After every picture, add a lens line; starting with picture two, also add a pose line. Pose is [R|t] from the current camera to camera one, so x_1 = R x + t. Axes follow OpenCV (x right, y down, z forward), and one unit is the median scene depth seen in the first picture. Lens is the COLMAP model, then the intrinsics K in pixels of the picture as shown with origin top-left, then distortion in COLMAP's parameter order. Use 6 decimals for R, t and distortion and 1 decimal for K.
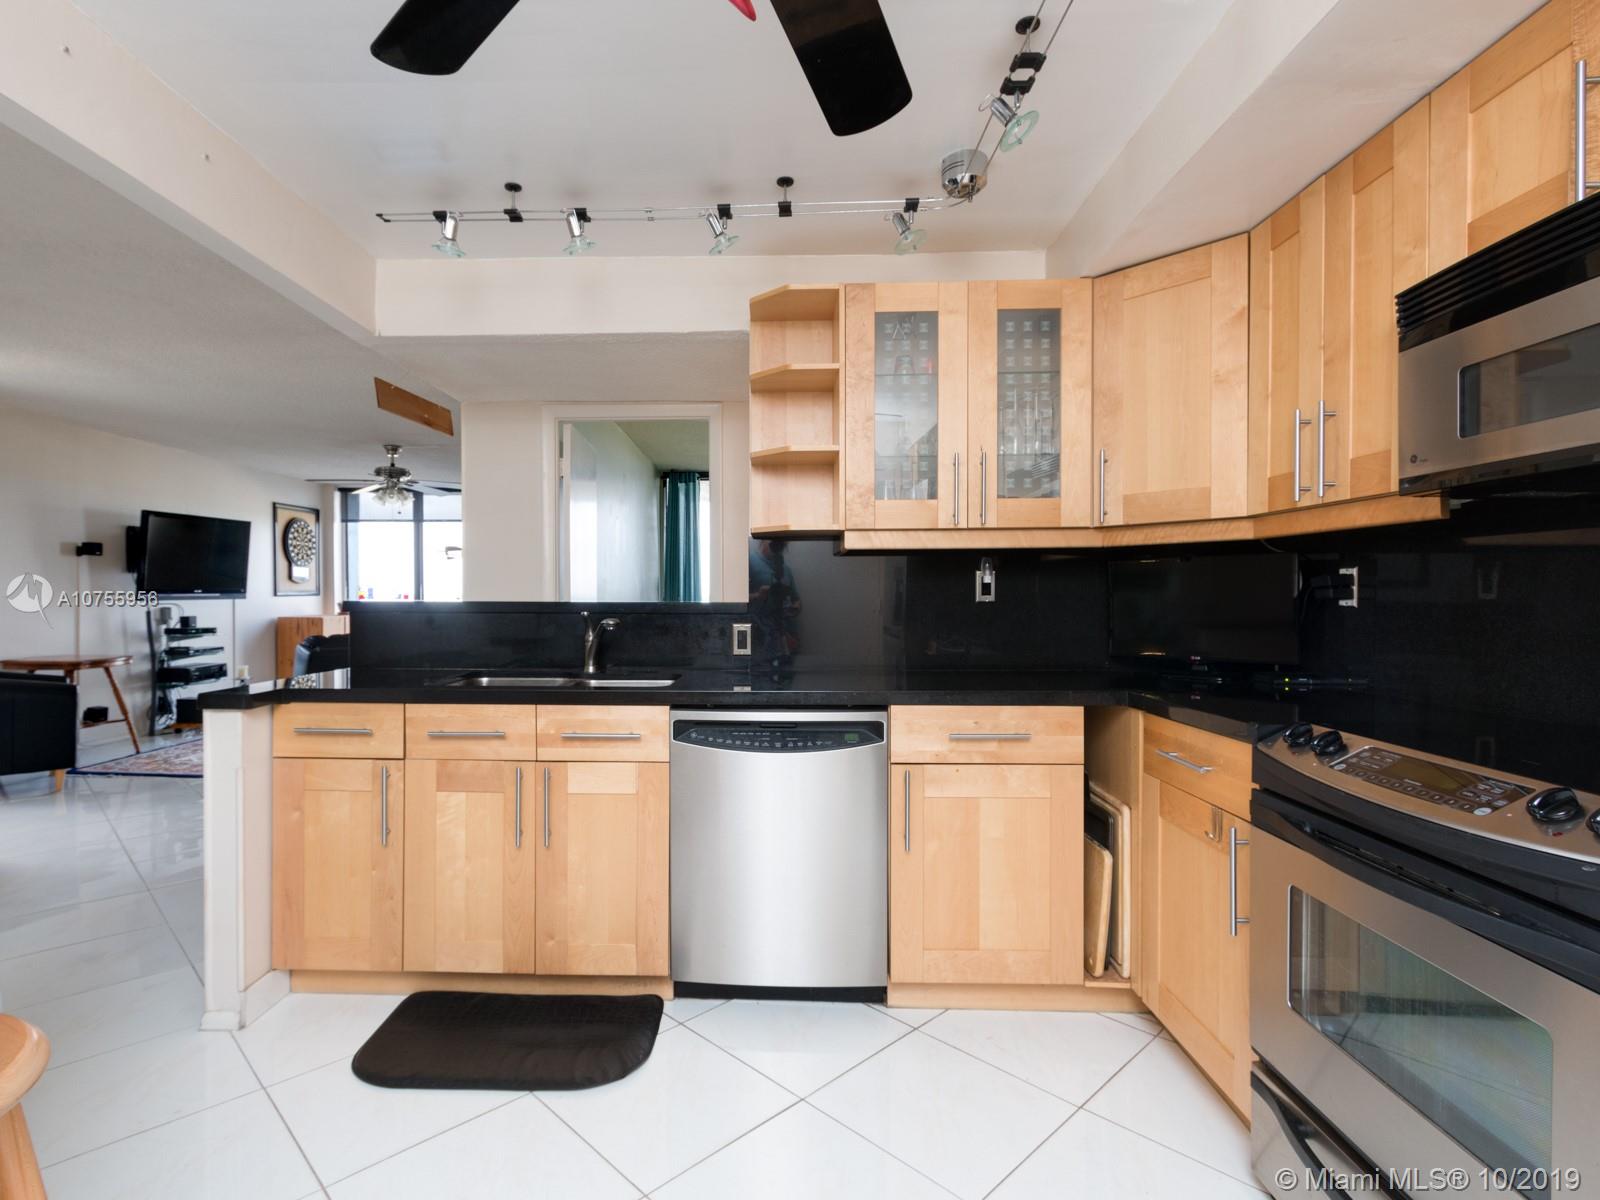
lens RADIAL K [[814.1, 0, 748.6], [0, 814.1, 607.1], [0, 0, 1]] dist [0.007559, -0.002753]
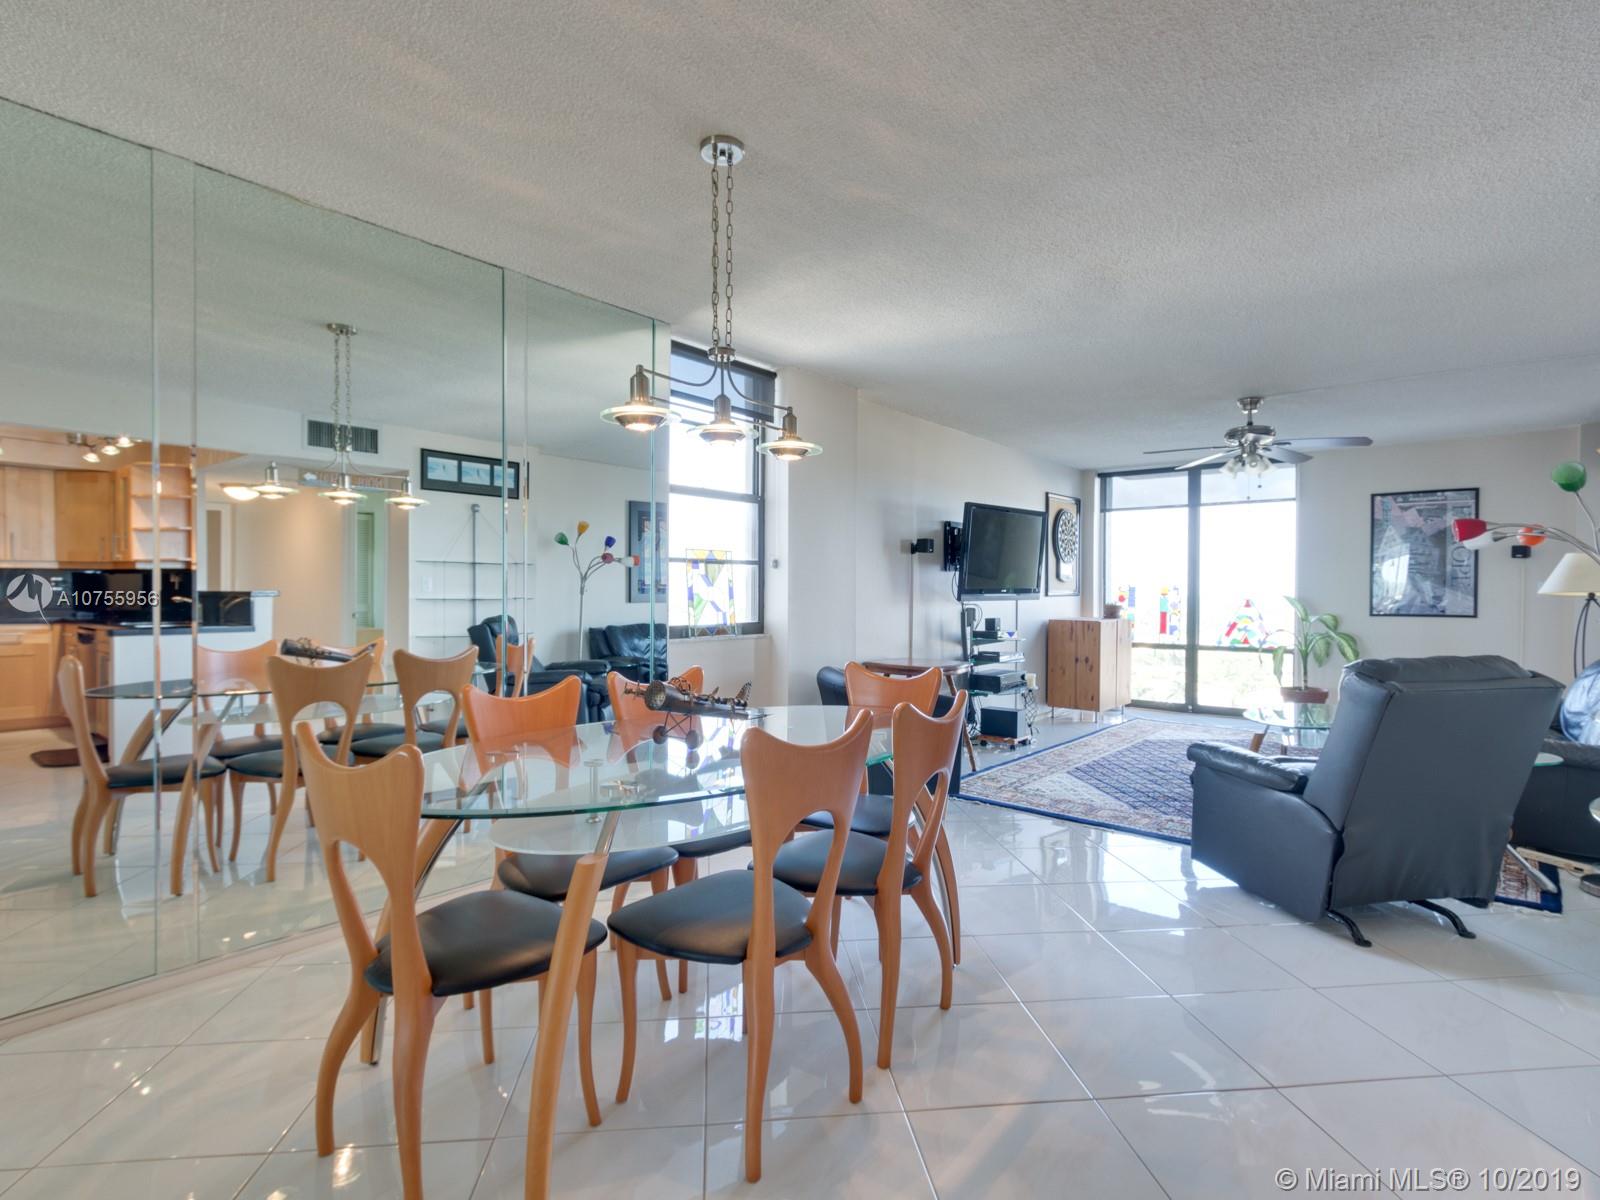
lens RADIAL K [[814.1, 0, 803.6], [0, 814.1, 605.8], [0, 0, 1]] dist [0.007559, -0.002753]
pose [[0.796959, 0.011791, -0.603918, -0.305422], [-0.013045, 0.999912, 0.002308, -0.001978], [0.603892, 0.006039, 0.797043, 0.147277]]
